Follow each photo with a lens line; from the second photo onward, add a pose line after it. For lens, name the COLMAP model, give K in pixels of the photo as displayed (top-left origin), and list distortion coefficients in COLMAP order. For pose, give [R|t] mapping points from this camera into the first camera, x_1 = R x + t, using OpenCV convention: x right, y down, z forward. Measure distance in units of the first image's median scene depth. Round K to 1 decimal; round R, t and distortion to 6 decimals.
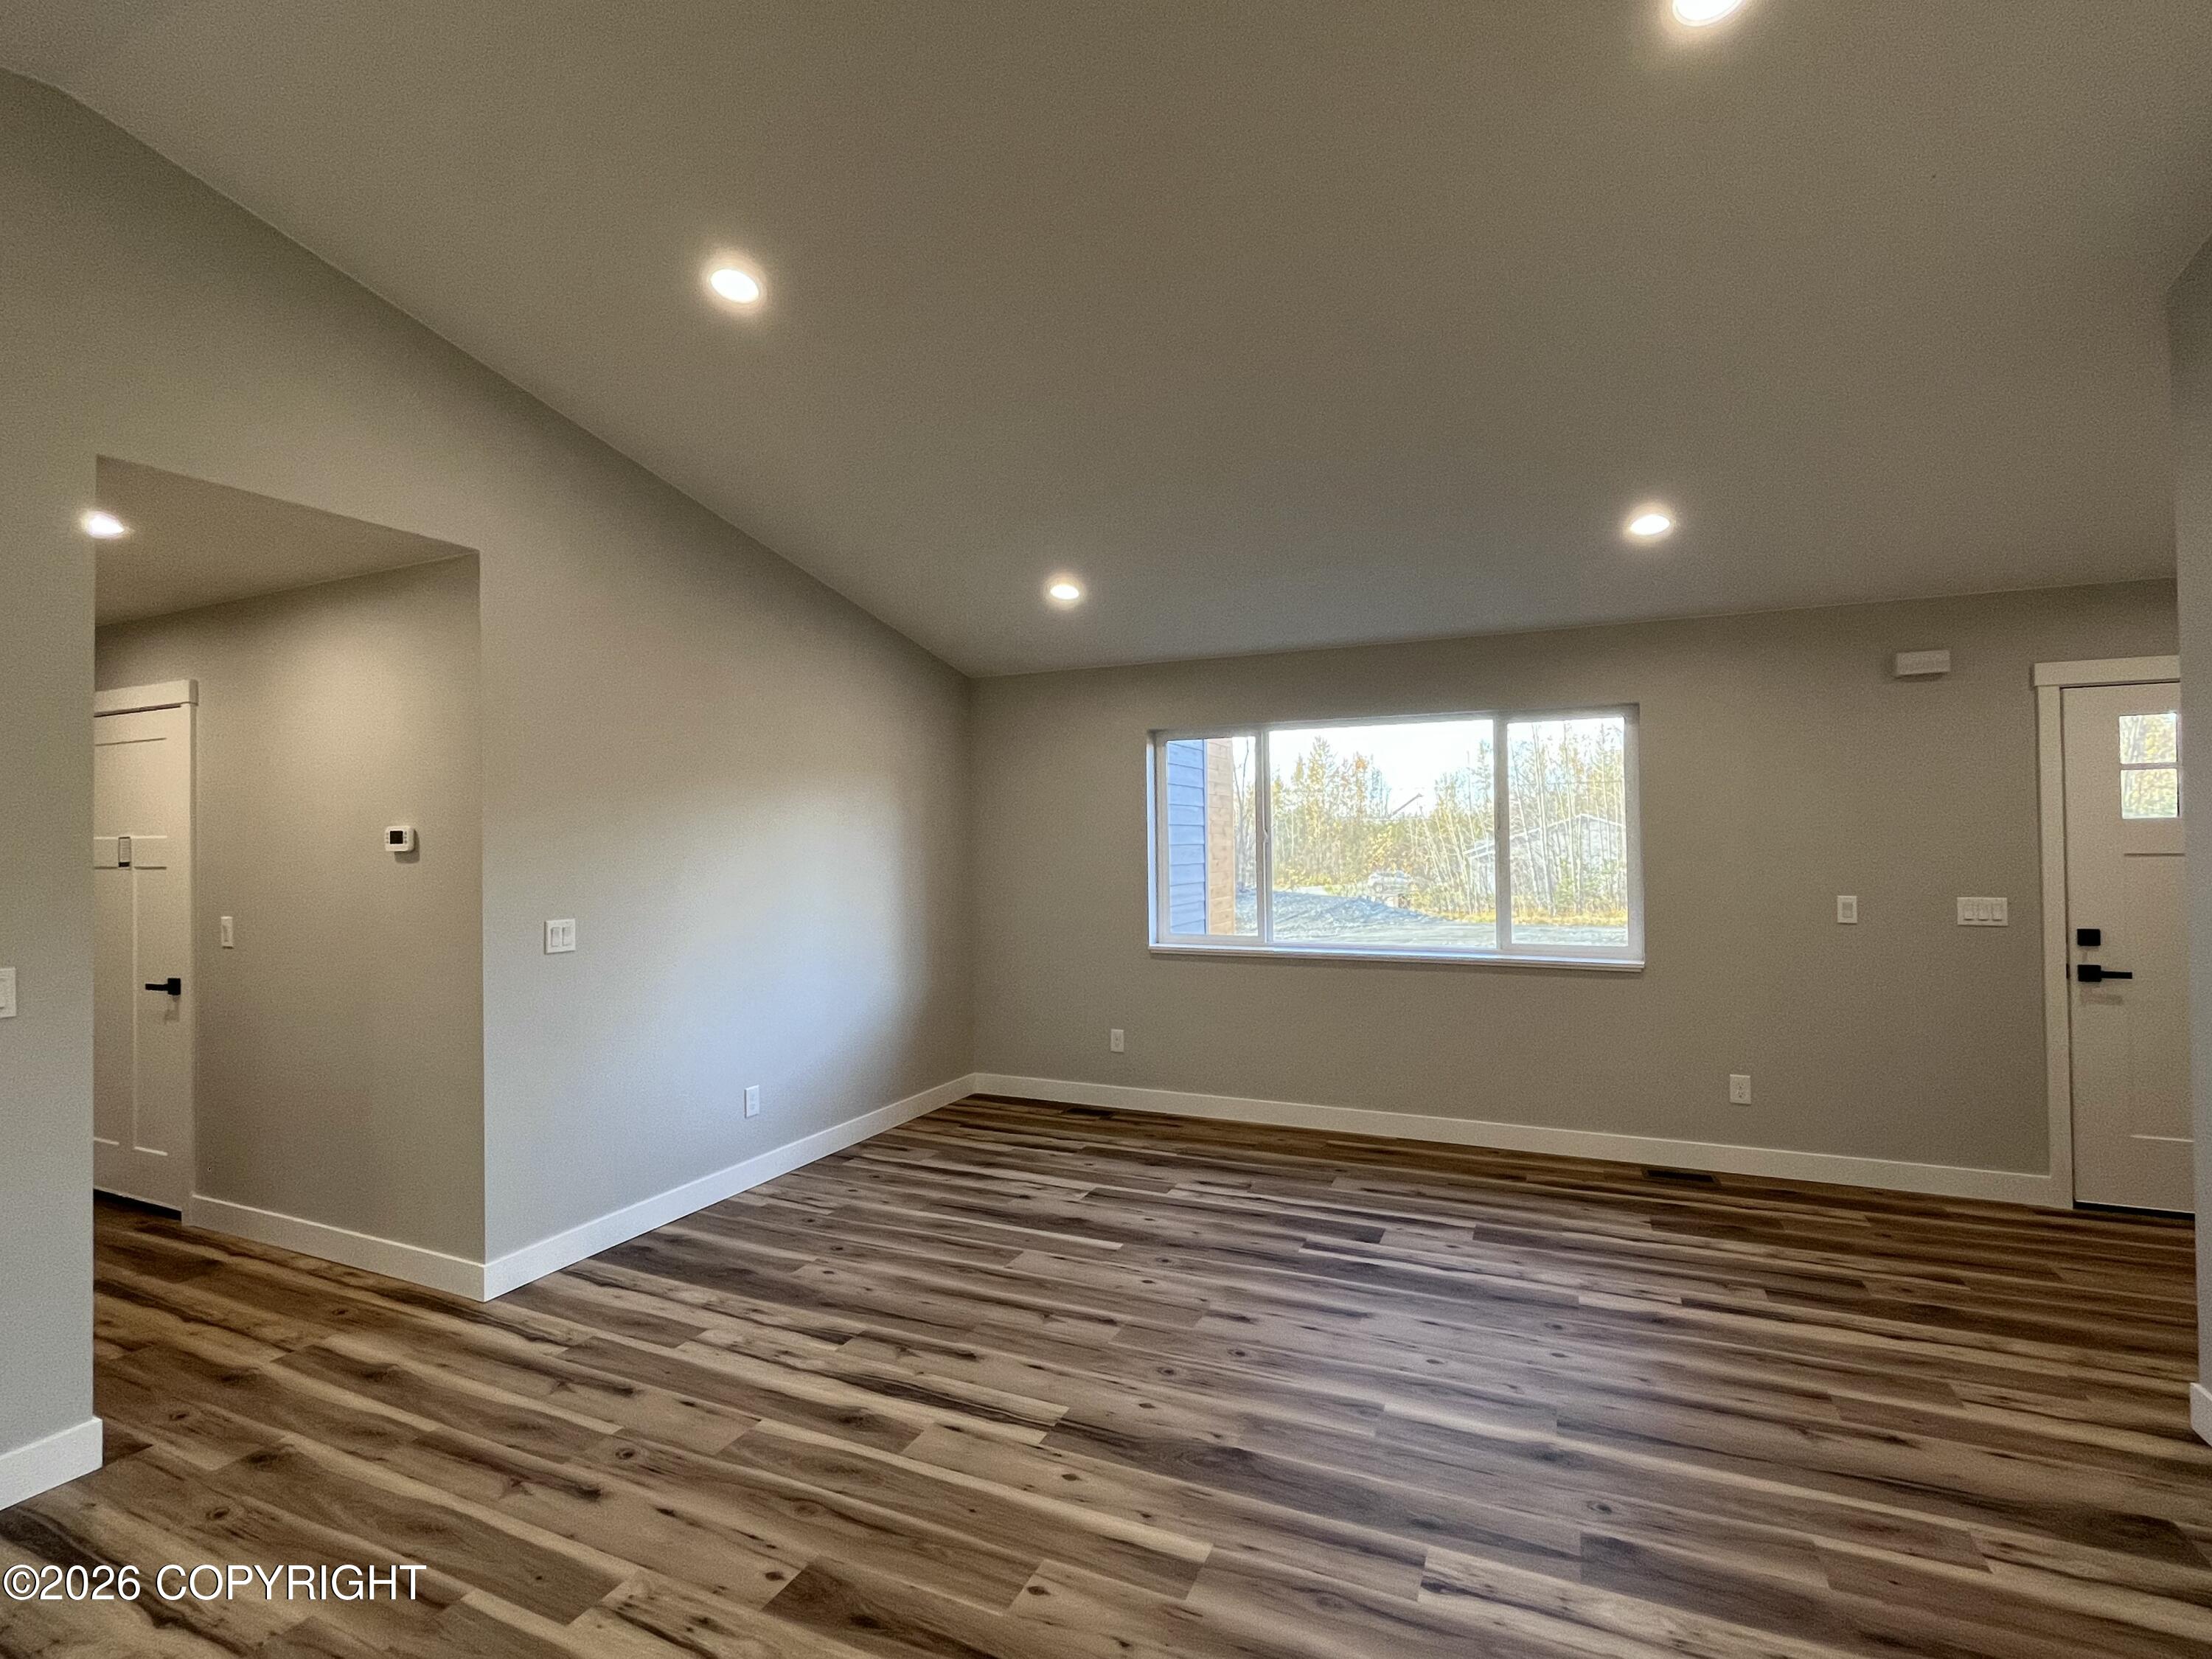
lens RADIAL K [[1039.2, 0, 1103.0], [0, 1039.2, 825.3], [0, 0, 1]] dist [-0.004129, 0.000897]
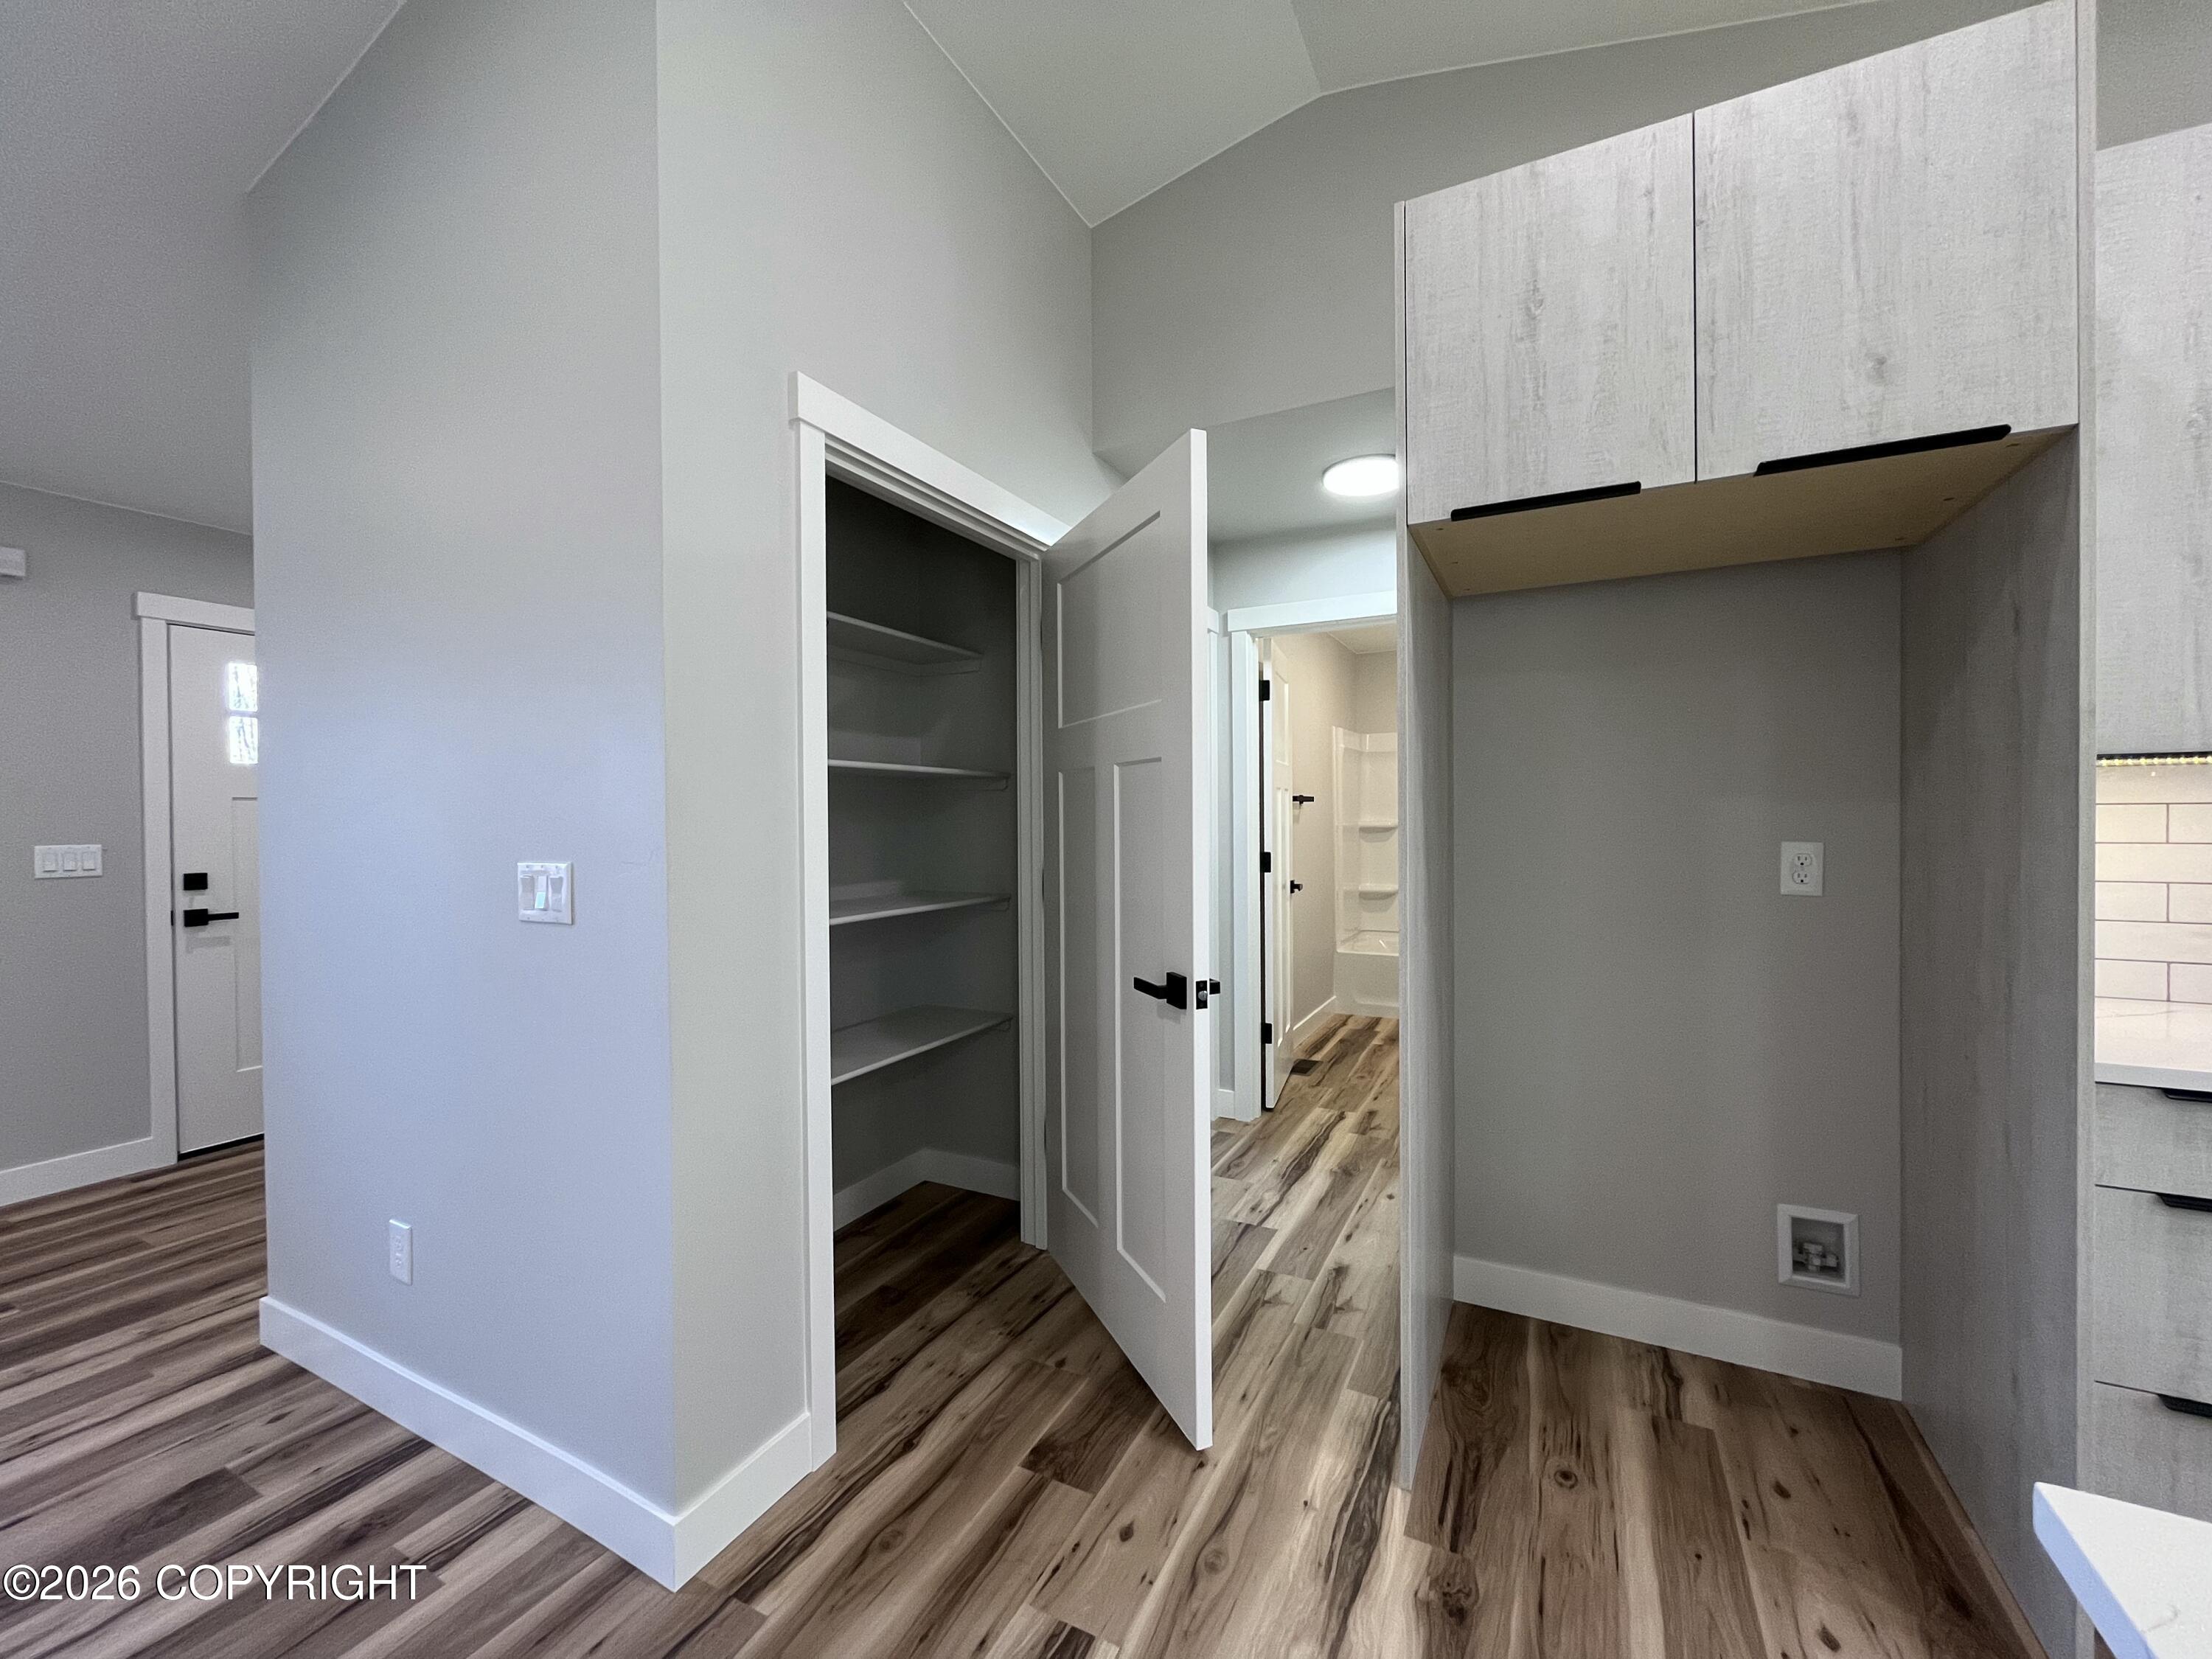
lens RADIAL K [[893.6, 0, 1104.1], [0, 893.6, 824.5], [0, 0, 1]] dist [-0.003048, 0.000112]
pose [[0.052350, 0.000882, 0.998628, 0.171031], [-0.007563, 0.999971, -0.000486, 0.054643], [-0.998600, -0.007528, 0.052355, 0.105215]]
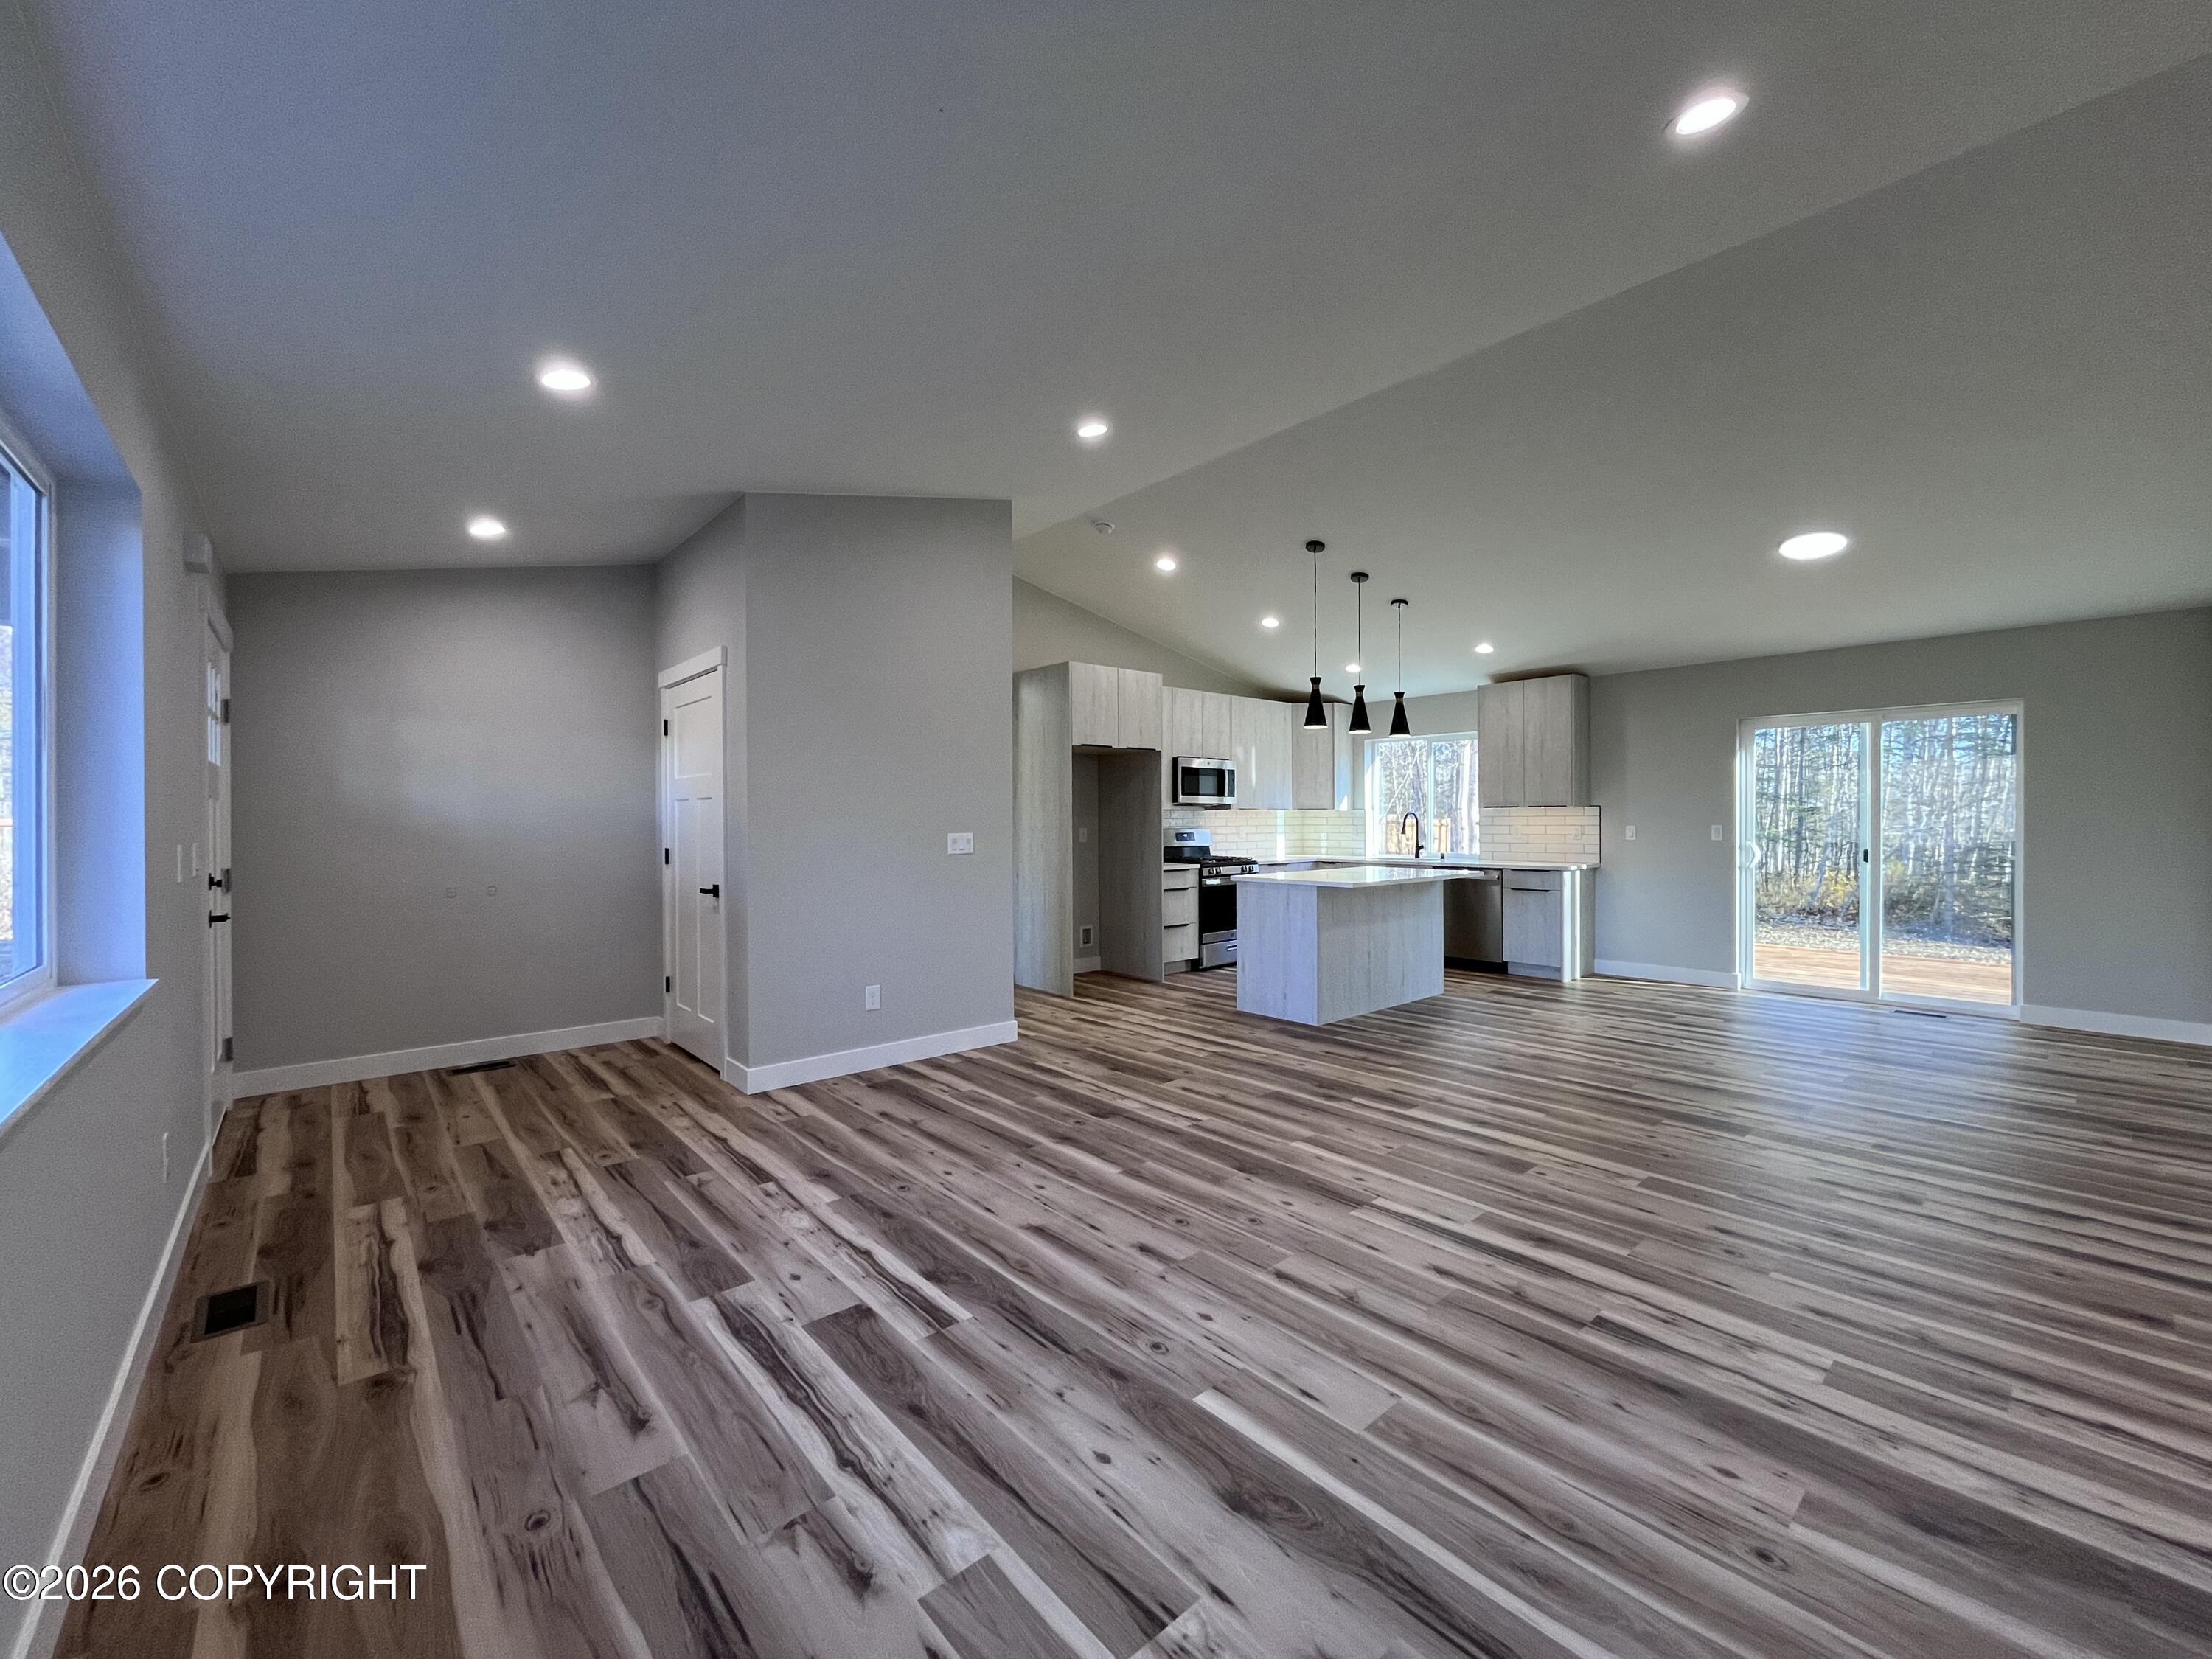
lens RADIAL K [[893.6, 0, 1103.7], [0, 893.6, 824.2], [0, 0, 1]] dist [-0.003048, 0.000112]
pose [[-0.910298, 0.011861, 0.413784, -0.163033], [0.006975, 0.999887, -0.013317, 0.081781], [-0.413895, -0.009237, -0.910278, 1.610398]]
